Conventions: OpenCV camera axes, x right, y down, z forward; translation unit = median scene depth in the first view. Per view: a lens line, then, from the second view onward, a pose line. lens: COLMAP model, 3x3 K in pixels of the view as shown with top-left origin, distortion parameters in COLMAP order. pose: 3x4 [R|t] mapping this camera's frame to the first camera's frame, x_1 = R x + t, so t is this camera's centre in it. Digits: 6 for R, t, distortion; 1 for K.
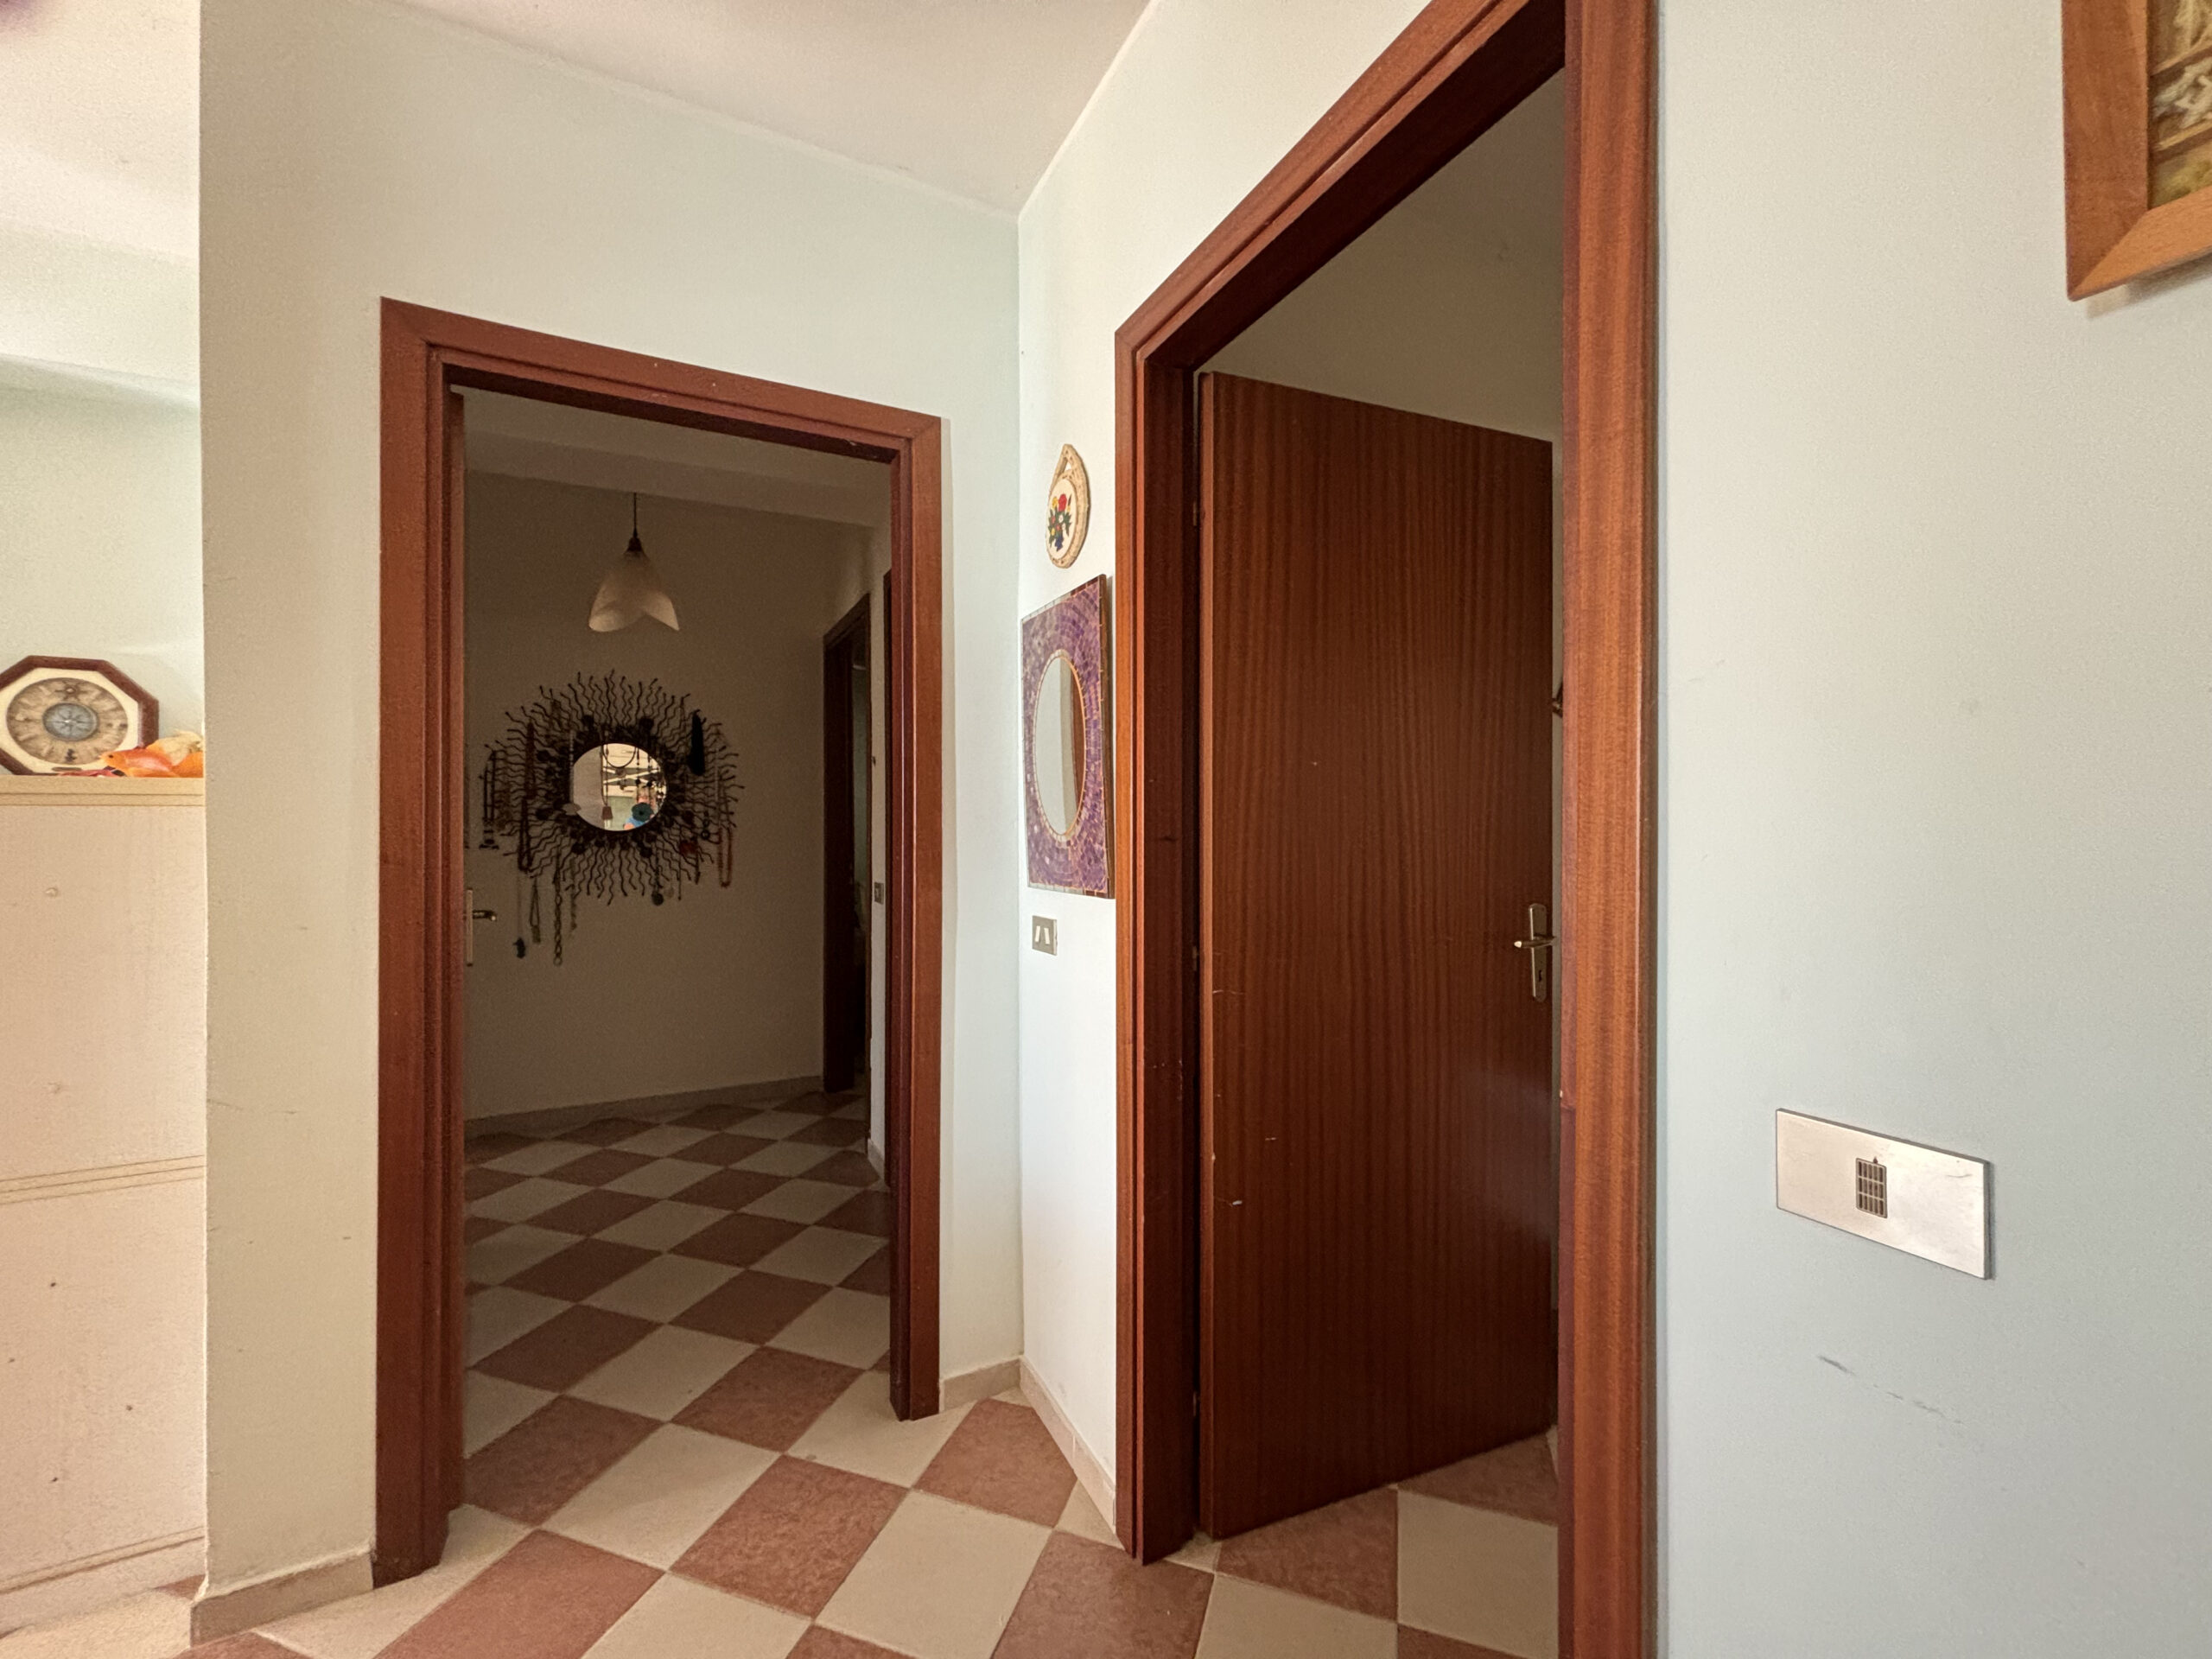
lens RADIAL K [[893.2, 0, 1099.8], [0, 893.2, 820.3], [0, 0, 1]] dist [-0.000719, 0.000090]
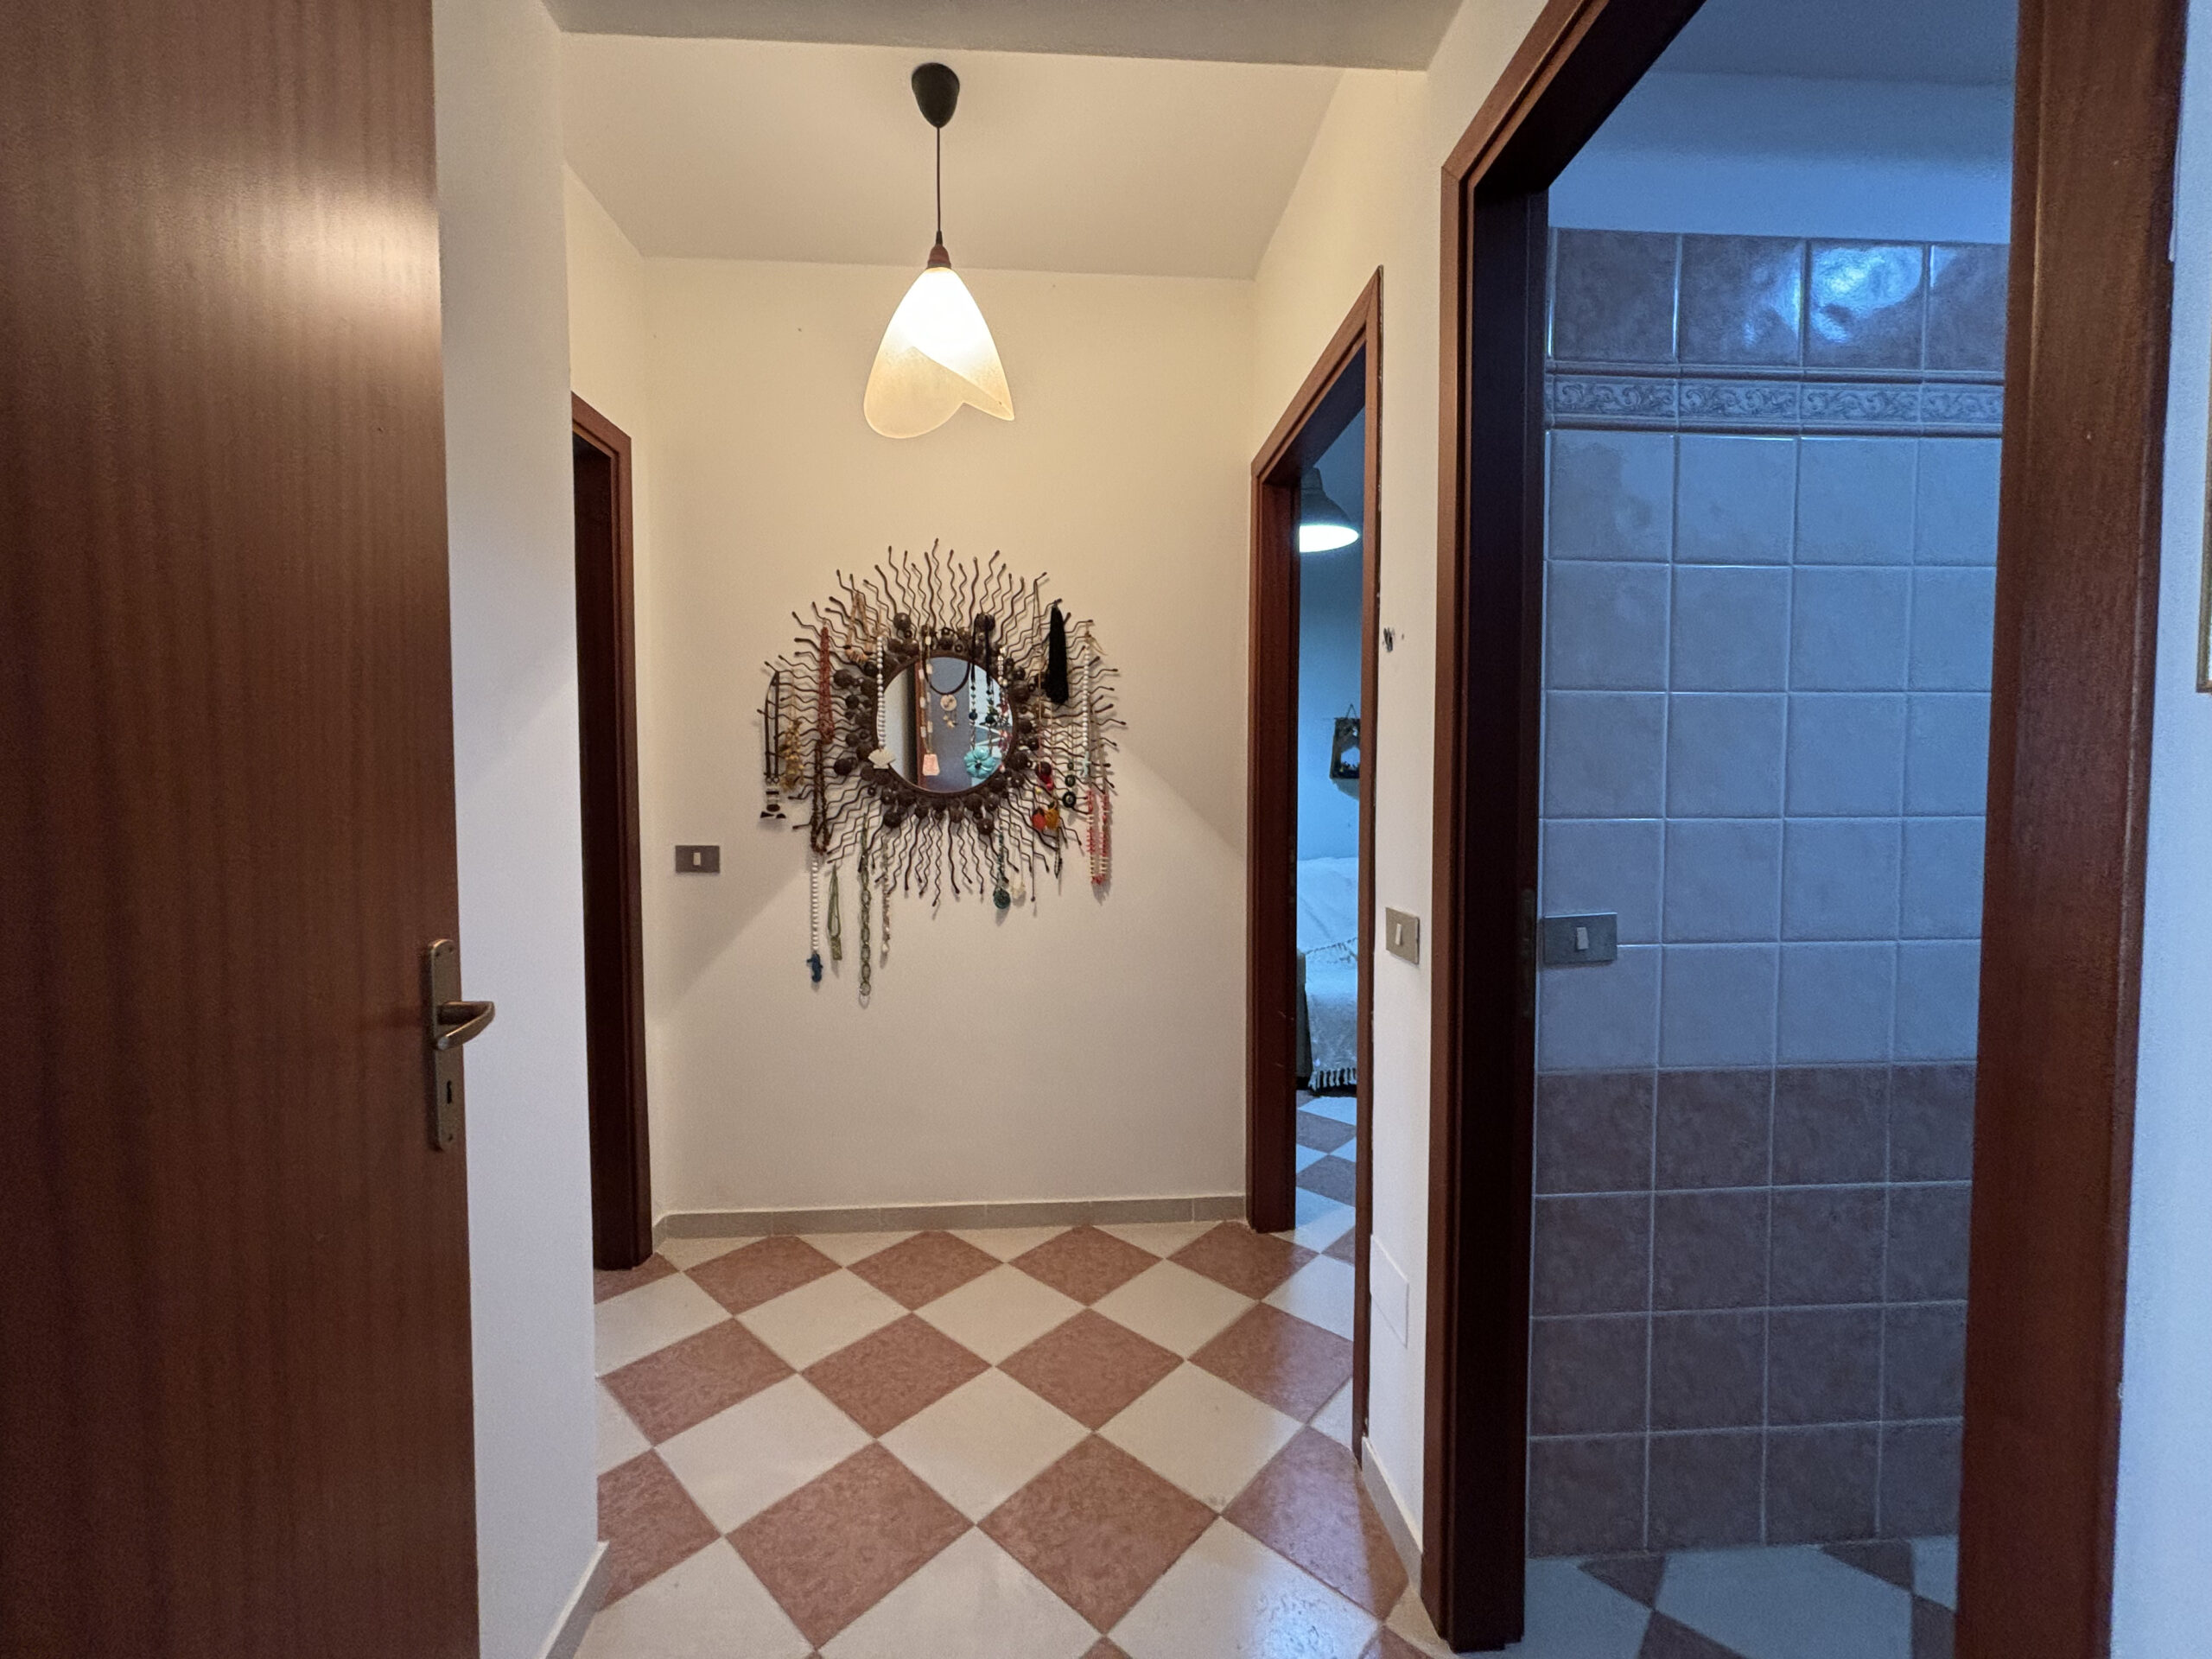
lens RADIAL K [[906.1, 0, 1112.3], [0, 906.1, 821.9], [0, 0, 1]] dist [0.029511, 0.000050]
pose [[0.926142, 0.021558, -0.376559, -0.182355], [-0.006022, 0.999083, 0.042388, 0.003008], [0.377128, -0.036989, 0.925422, 0.442608]]
